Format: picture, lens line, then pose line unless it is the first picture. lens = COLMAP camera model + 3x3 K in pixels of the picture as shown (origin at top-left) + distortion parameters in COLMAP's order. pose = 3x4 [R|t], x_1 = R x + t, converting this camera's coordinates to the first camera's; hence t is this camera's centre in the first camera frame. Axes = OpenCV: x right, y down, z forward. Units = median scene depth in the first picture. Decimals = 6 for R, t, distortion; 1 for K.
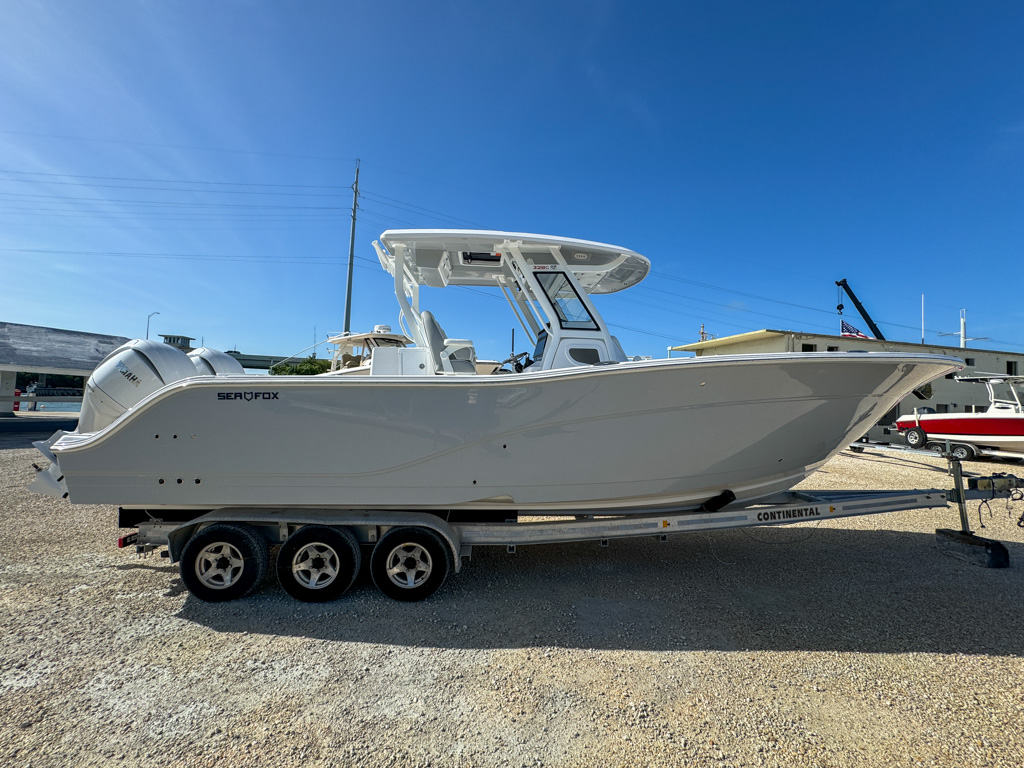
lens RADIAL K [[411.5, 0, 509.5], [0, 411.5, 383.4], [0, 0, 1]] dist [-0.001378, 0.000587]
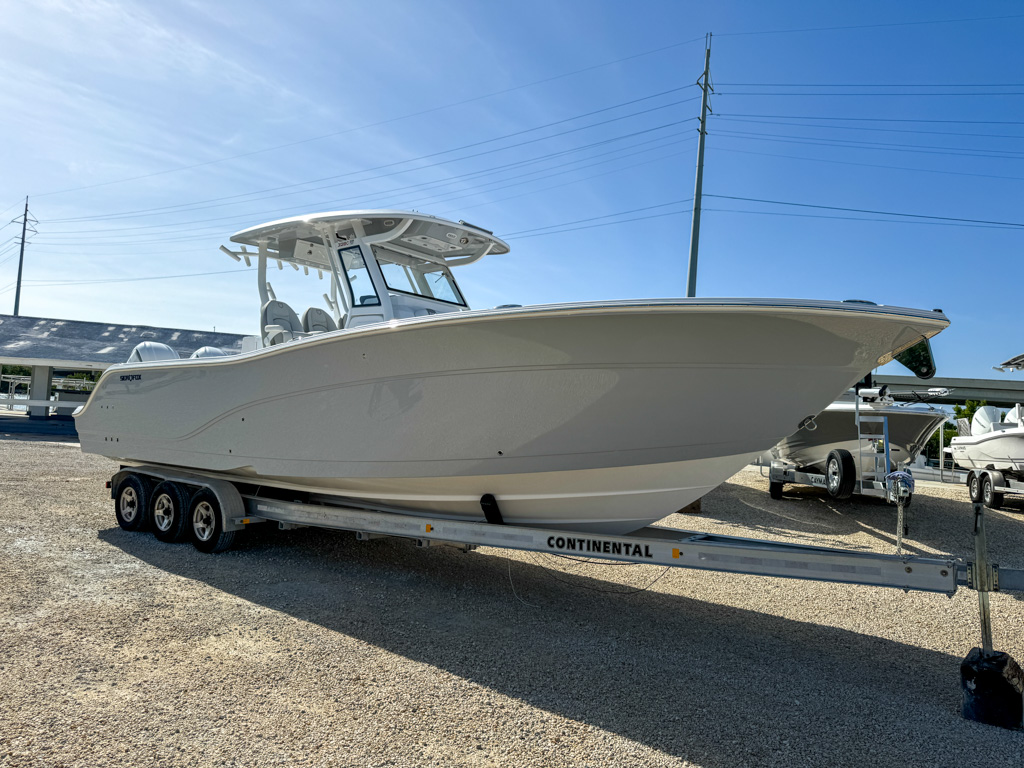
lens RADIAL K [[715.4, 0, 507.1], [0, 715.4, 391.3], [0, 0, 1]] dist [0.100774, -0.127299]
pose [[0.761175, -0.009074, -0.648483, 1.433735], [-0.005465, 0.999777, -0.020404, 0.090021], [0.648524, 0.019075, 0.760956, -0.016990]]
